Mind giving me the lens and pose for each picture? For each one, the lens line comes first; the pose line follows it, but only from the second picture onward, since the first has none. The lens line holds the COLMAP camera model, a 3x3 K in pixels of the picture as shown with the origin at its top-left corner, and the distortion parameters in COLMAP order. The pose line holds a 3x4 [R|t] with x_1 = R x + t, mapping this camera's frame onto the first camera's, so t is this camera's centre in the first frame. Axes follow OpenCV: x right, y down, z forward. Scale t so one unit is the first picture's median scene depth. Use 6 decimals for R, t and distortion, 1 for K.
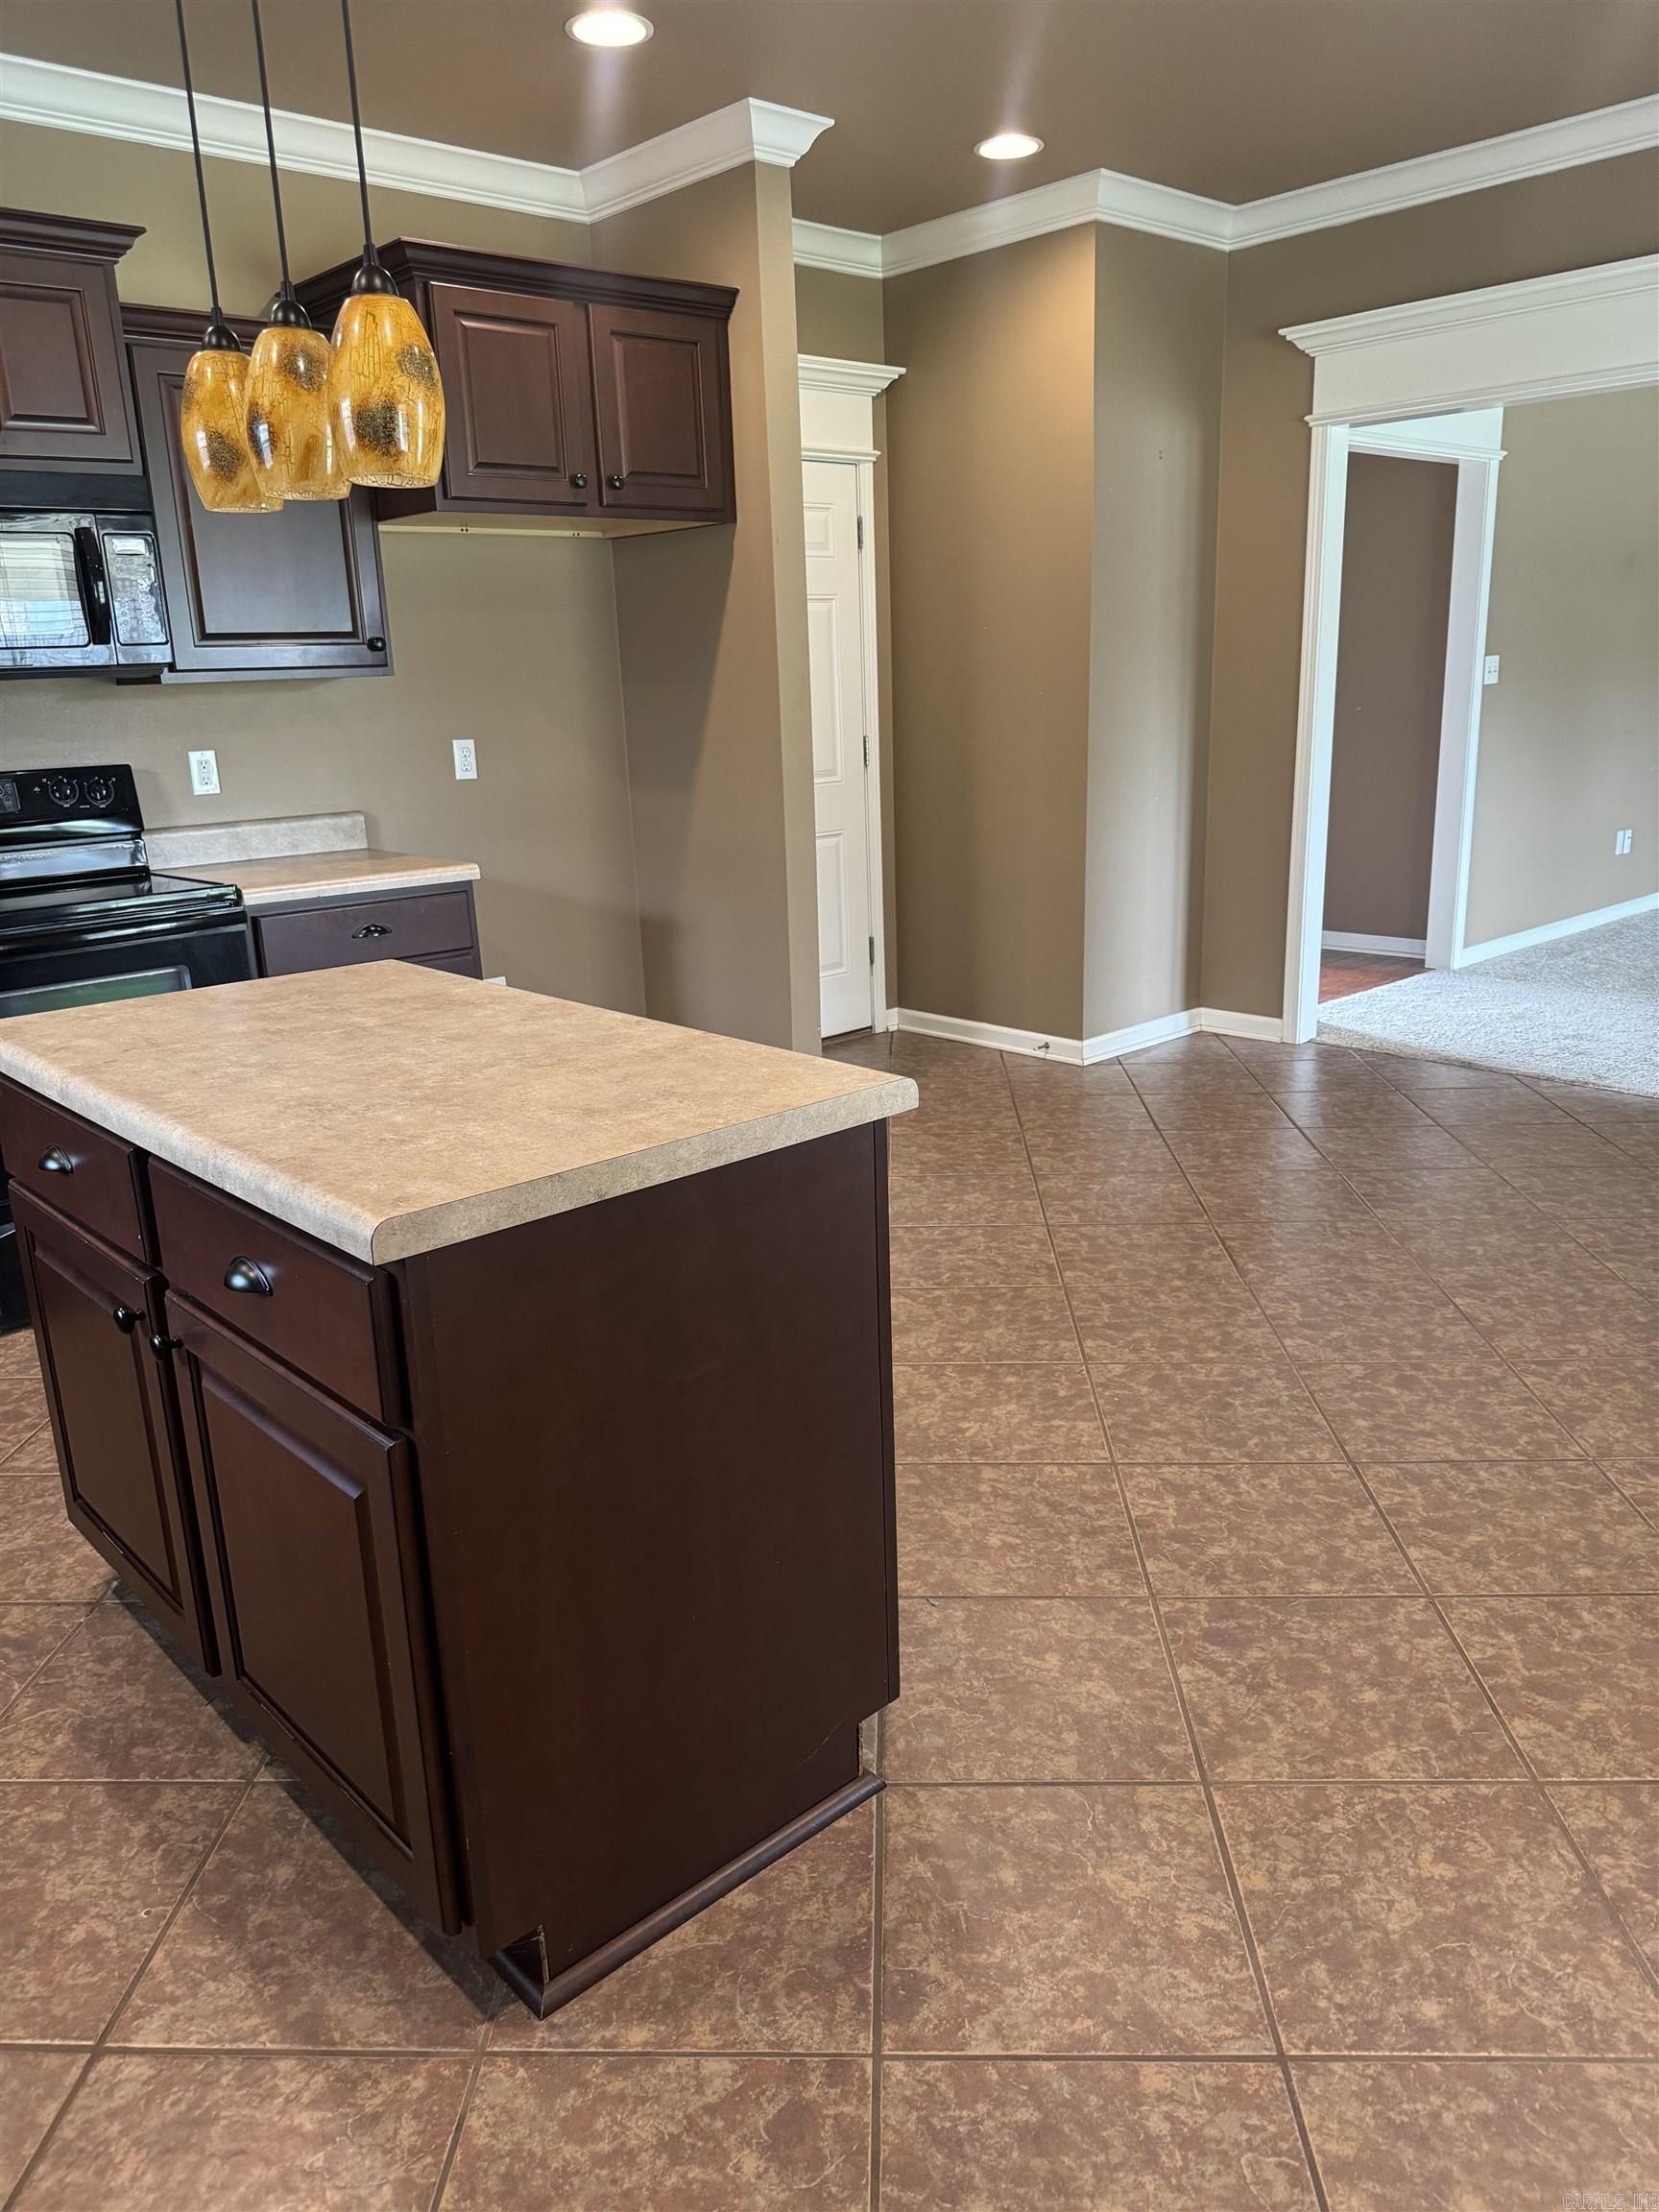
lens RADIAL K [[1567.3, 0, 829.5], [0, 1567.3, 1106.0], [0, 0, 1]] dist [0.129866, -0.231446]
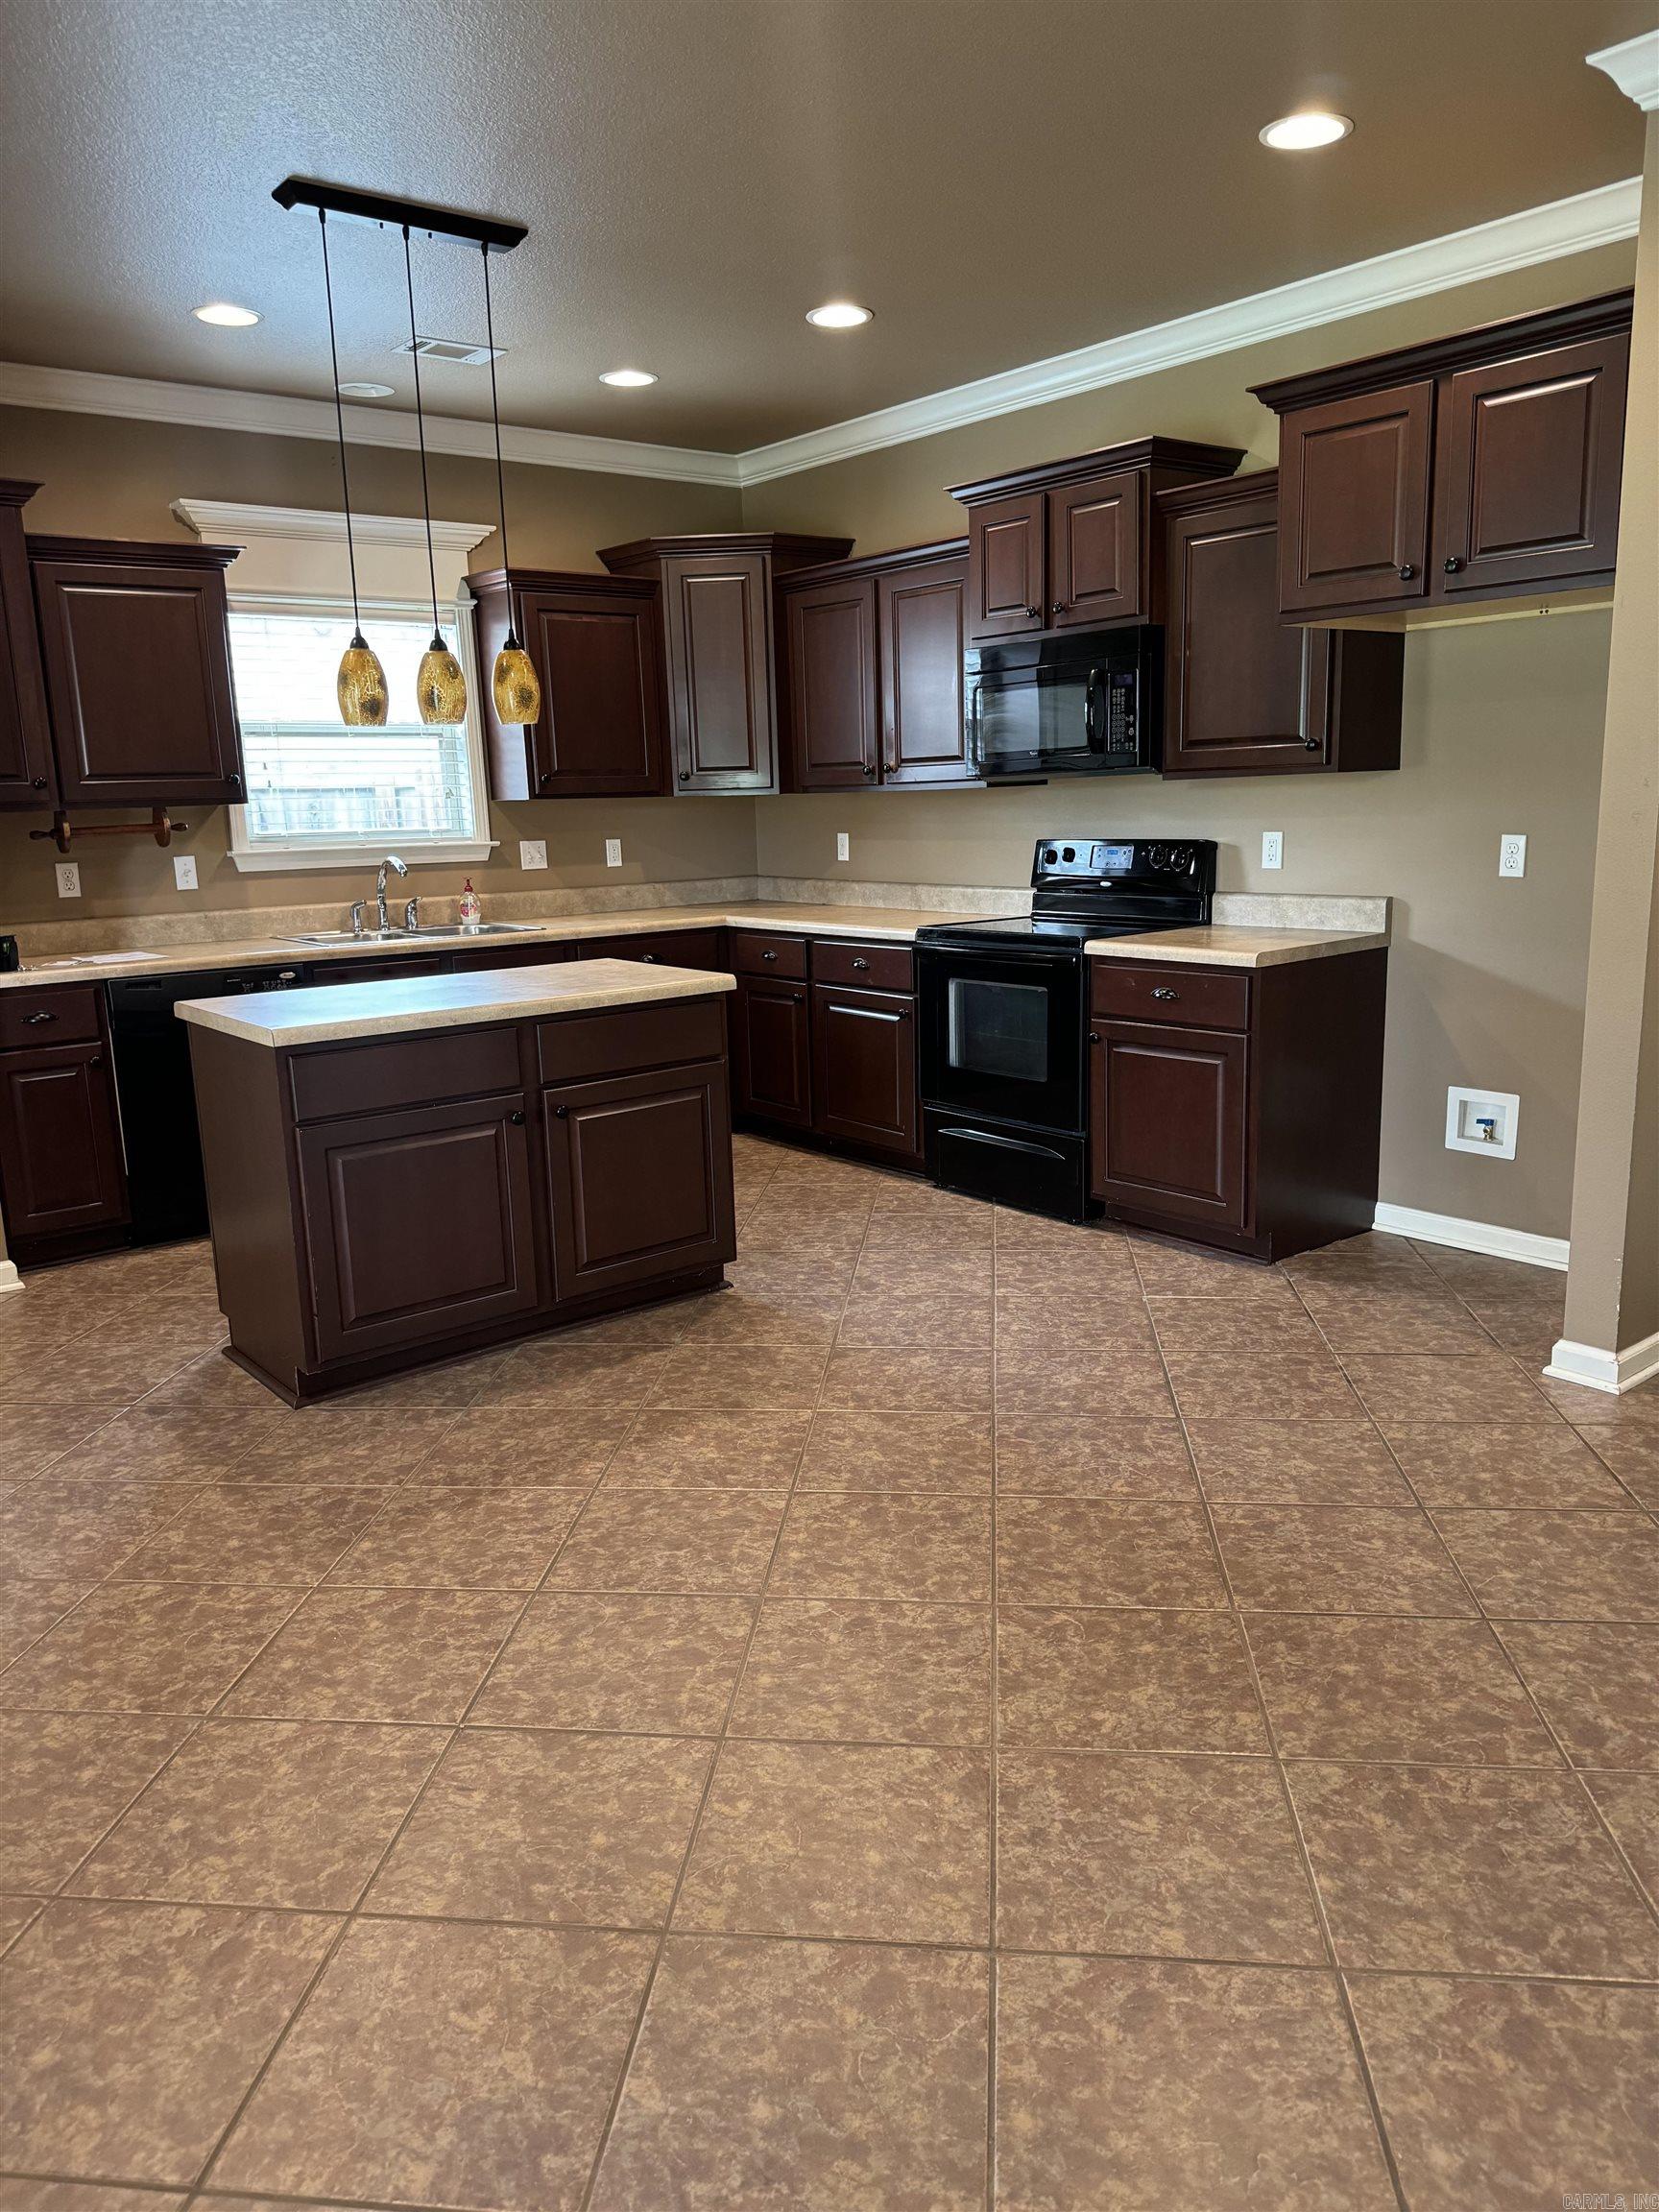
lens RADIAL K [[1567.3, 0, 829.5], [0, 1567.3, 1106.0], [0, 0, 1]] dist [0.129866, -0.231446]
pose [[-0.075719, 0.236216, -0.968746, 0.973711], [-0.230959, 0.940960, 0.247493, -0.292268], [0.970013, 0.242480, -0.016693, 0.885310]]
